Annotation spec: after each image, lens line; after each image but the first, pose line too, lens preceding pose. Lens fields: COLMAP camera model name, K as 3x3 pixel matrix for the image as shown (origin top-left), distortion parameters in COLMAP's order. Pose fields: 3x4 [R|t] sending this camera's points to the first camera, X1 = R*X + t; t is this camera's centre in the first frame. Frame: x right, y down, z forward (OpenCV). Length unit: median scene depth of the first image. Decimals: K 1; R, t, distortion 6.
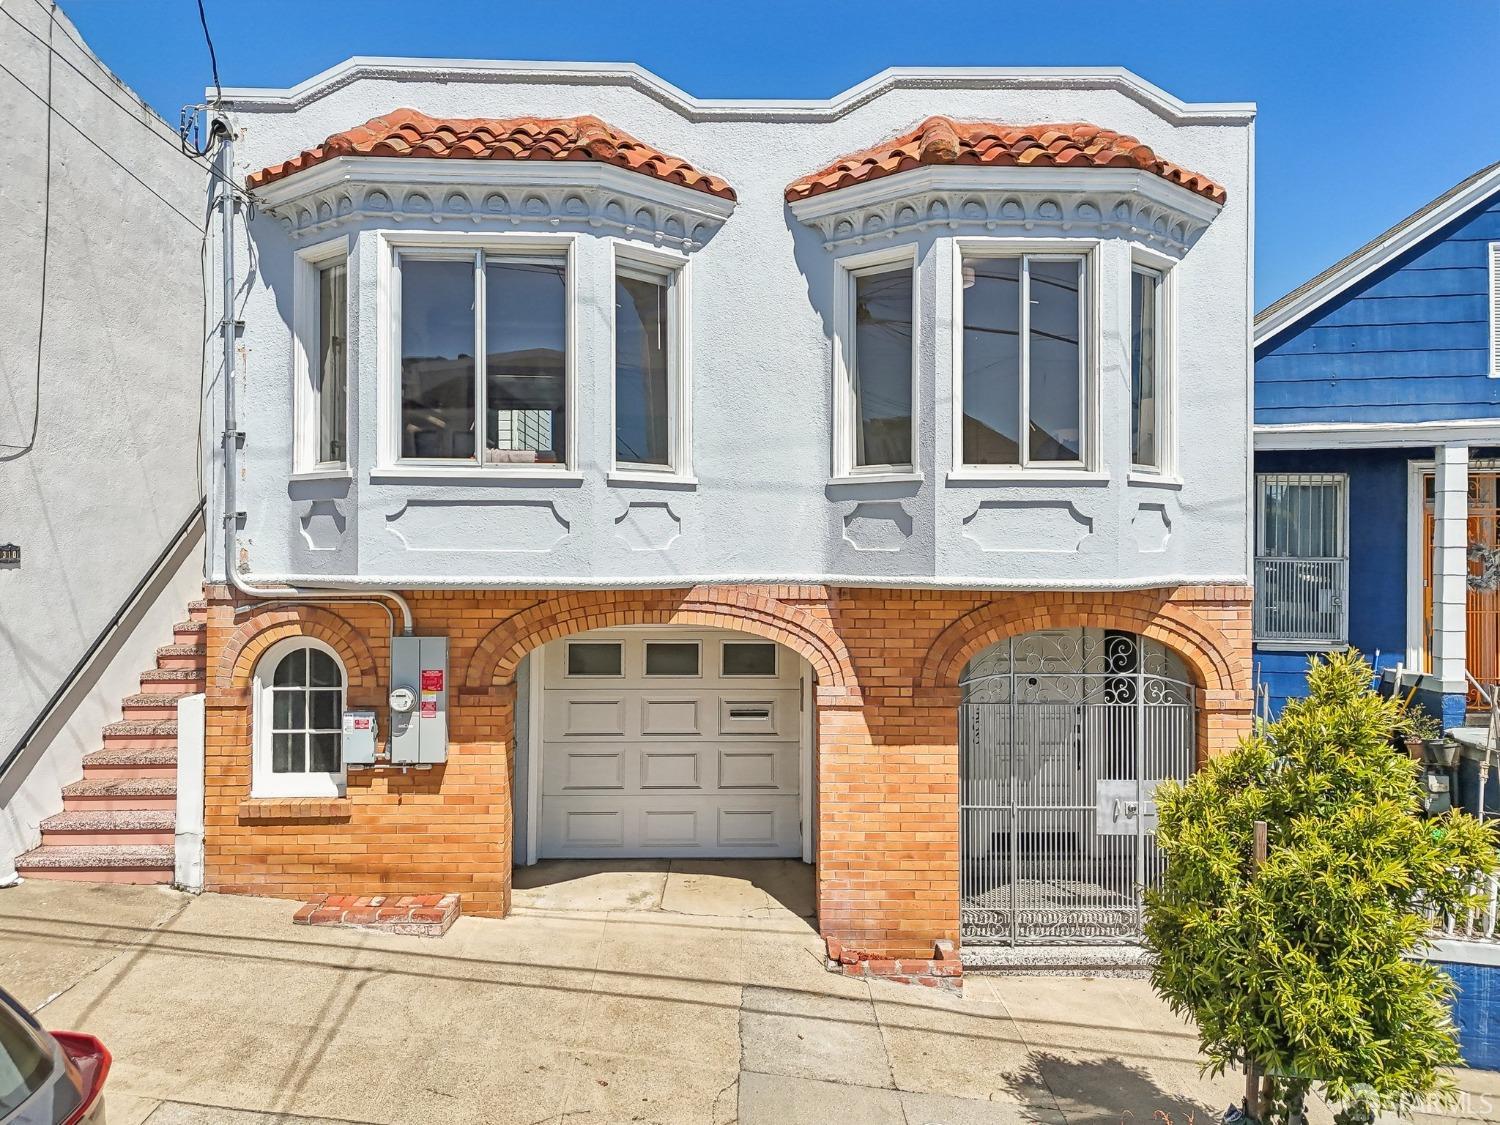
lens RADIAL K [[1107.7, 0, 750.0], [0, 1107.7, 562.5], [0, 0, 1]] dist [0.071691, -0.075095]
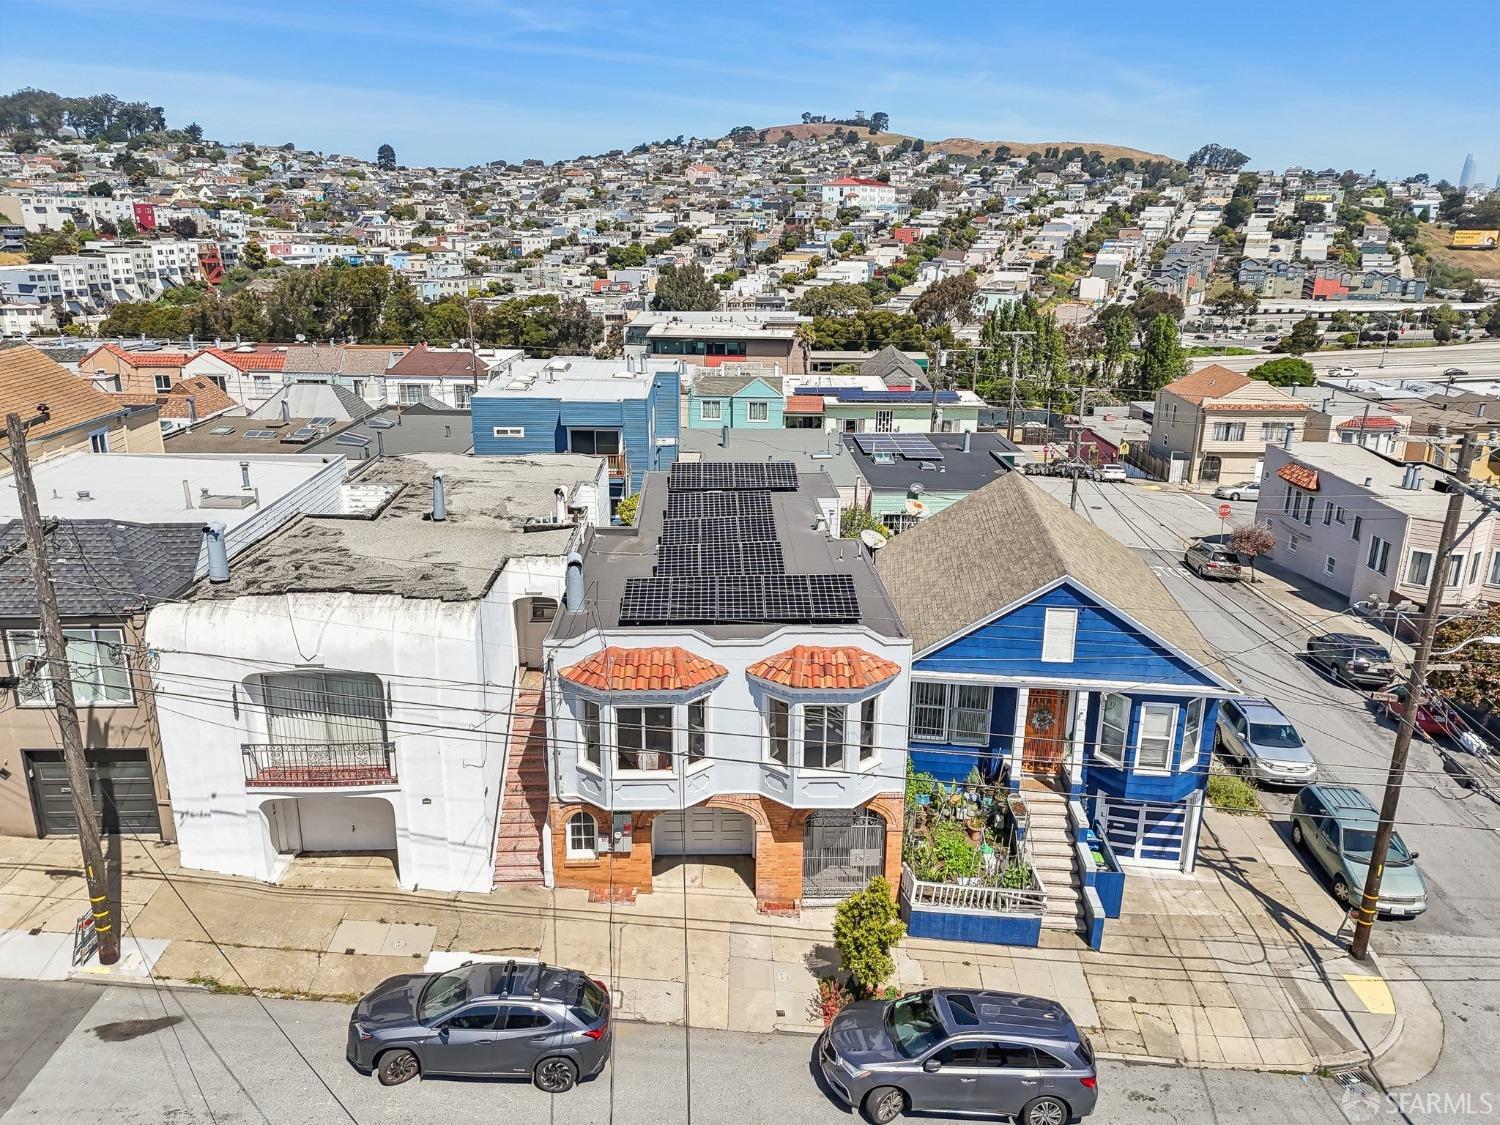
lens RADIAL K [[1107.7, 0, 750.0], [0, 1107.7, 562.5], [0, 0, 1]] dist [0.071691, -0.075095]
pose [[0.999909, 0.004652, 0.012633, 0.005121], [-0.008183, 0.955156, 0.295989, -1.441426], [-0.010690, -0.296066, 0.955108, -1.626874]]
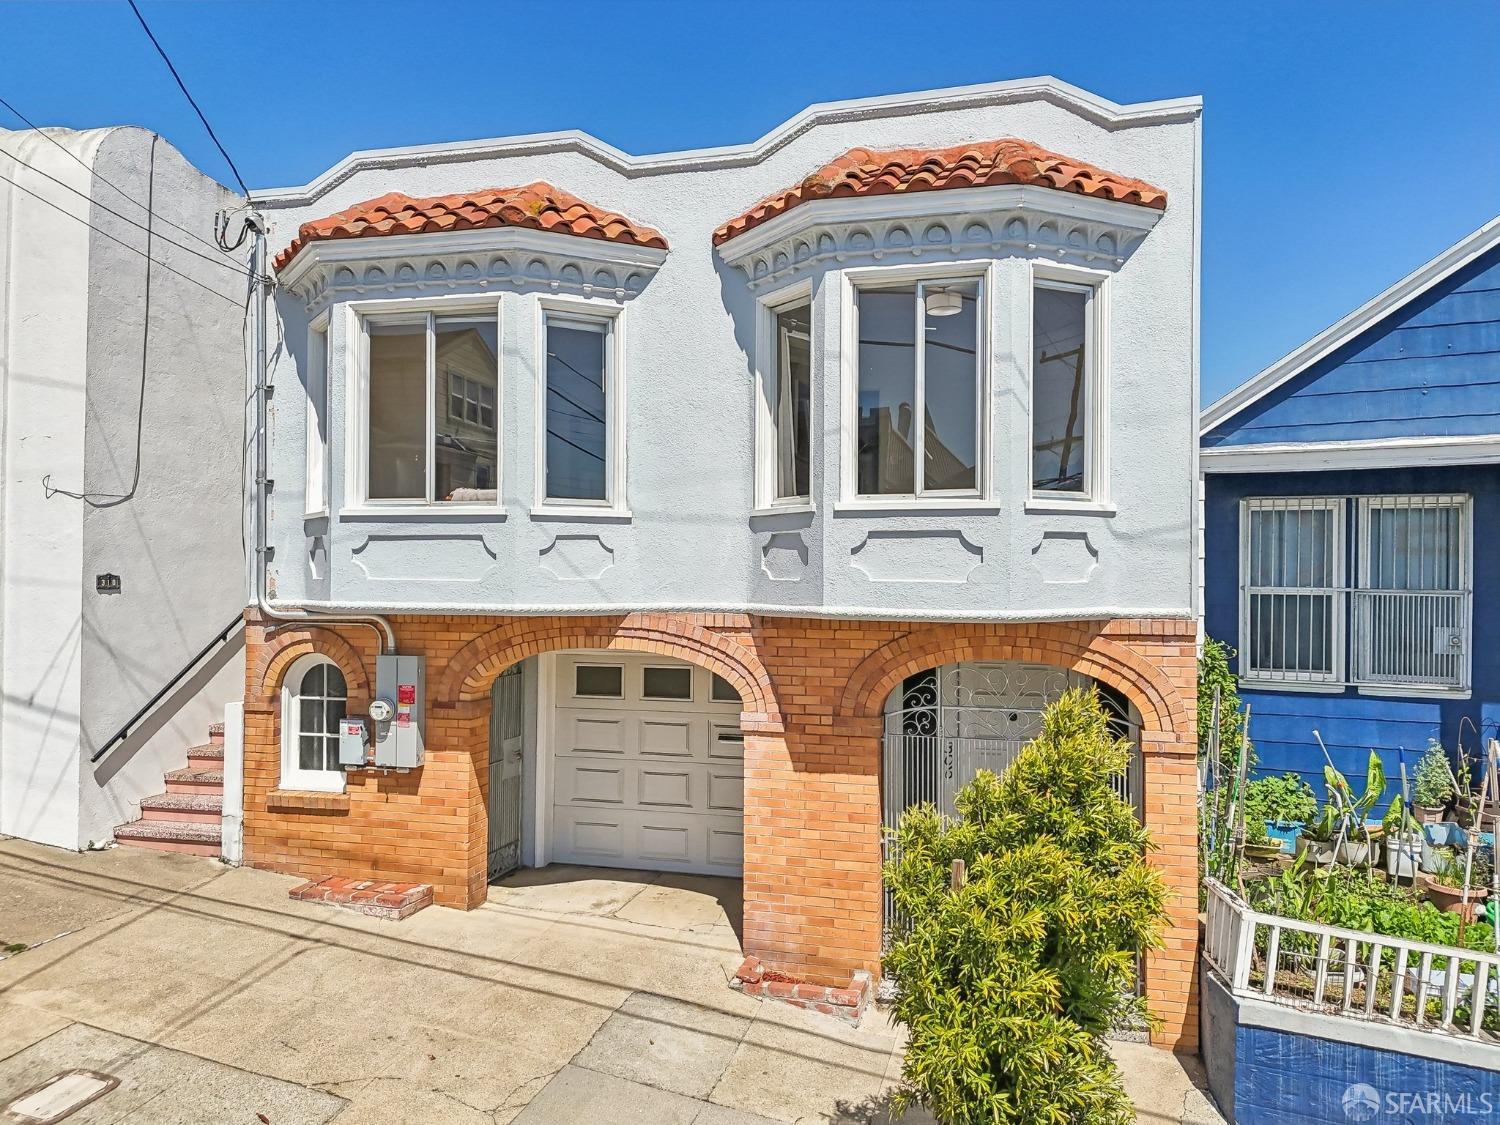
lens RADIAL K [[1102.3, 0, 753.1], [0, 1102.3, 589.1], [0, 0, 1]] dist [0.075672, -0.081652]
pose [[0.958104, 0.004279, -0.286388, 0.368623], [-0.005519, 0.999979, -0.003522, 0.000919], [0.286366, 0.004956, 0.958107, 0.018542]]
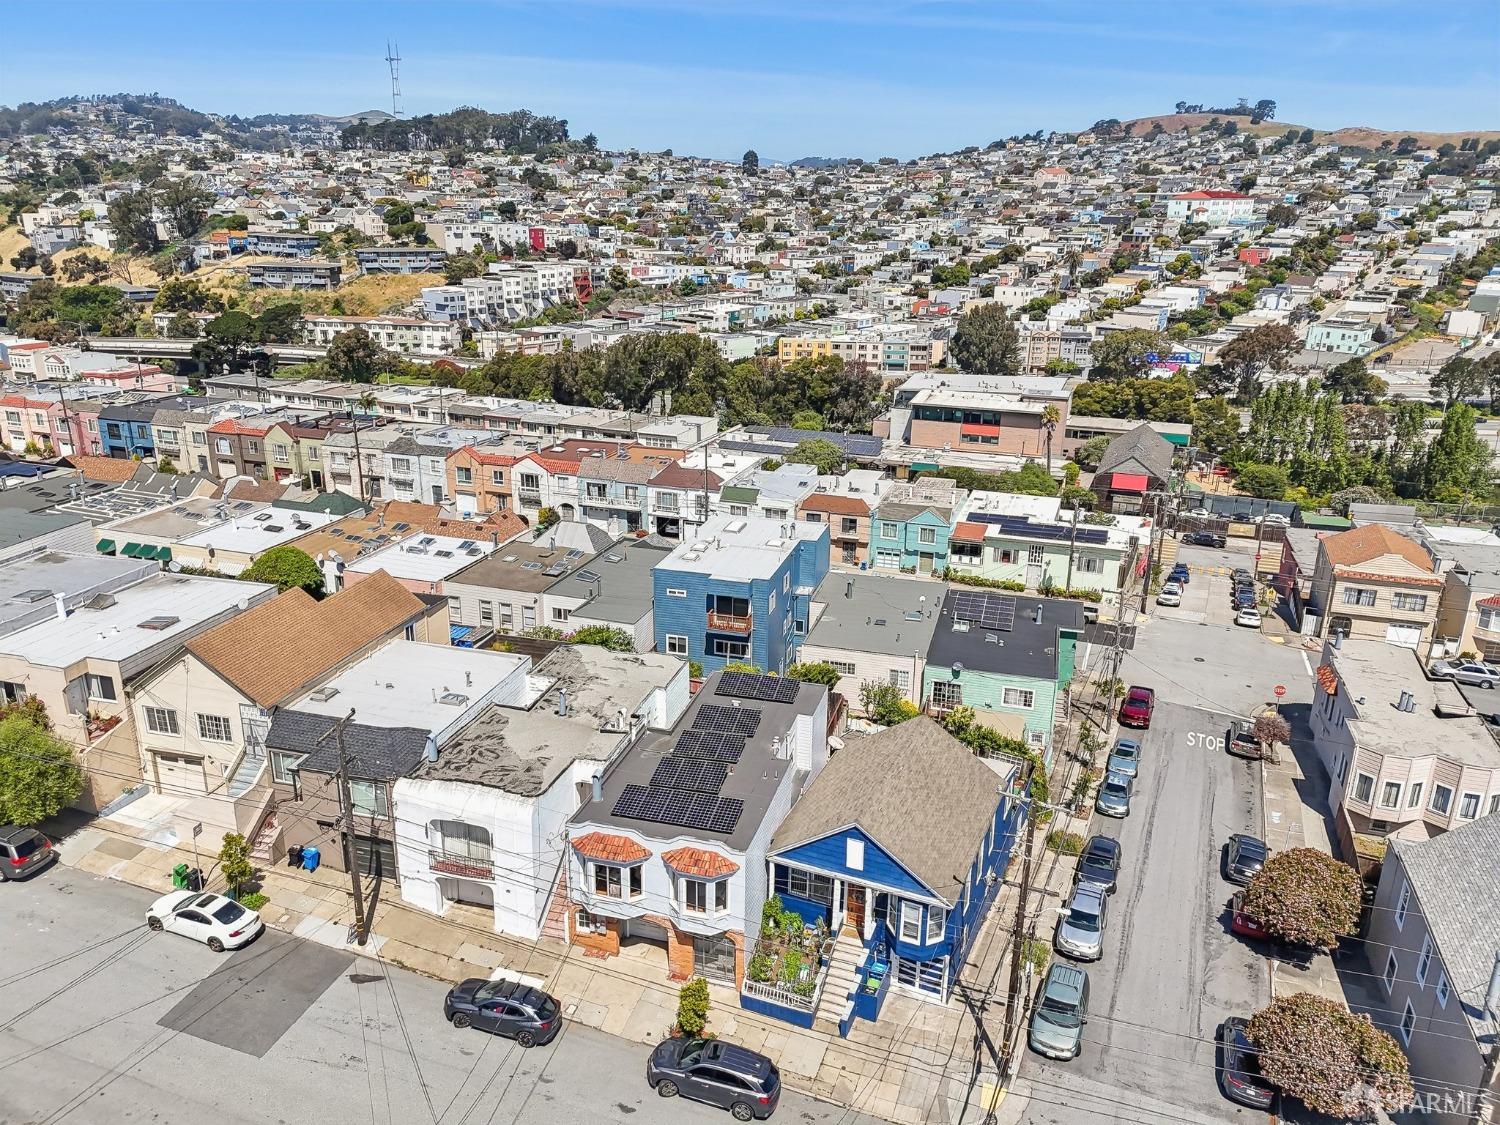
lens RADIAL K [[1107.7, 0, 750.0], [0, 1107.7, 562.5], [0, 0, 1]] dist [0.071691, -0.075095]
pose [[0.956098, 0.103244, -0.274257, 1.804874], [-0.011917, 0.948806, 0.315635, -3.435815], [0.292805, -0.298510, 0.908382, -3.419240]]
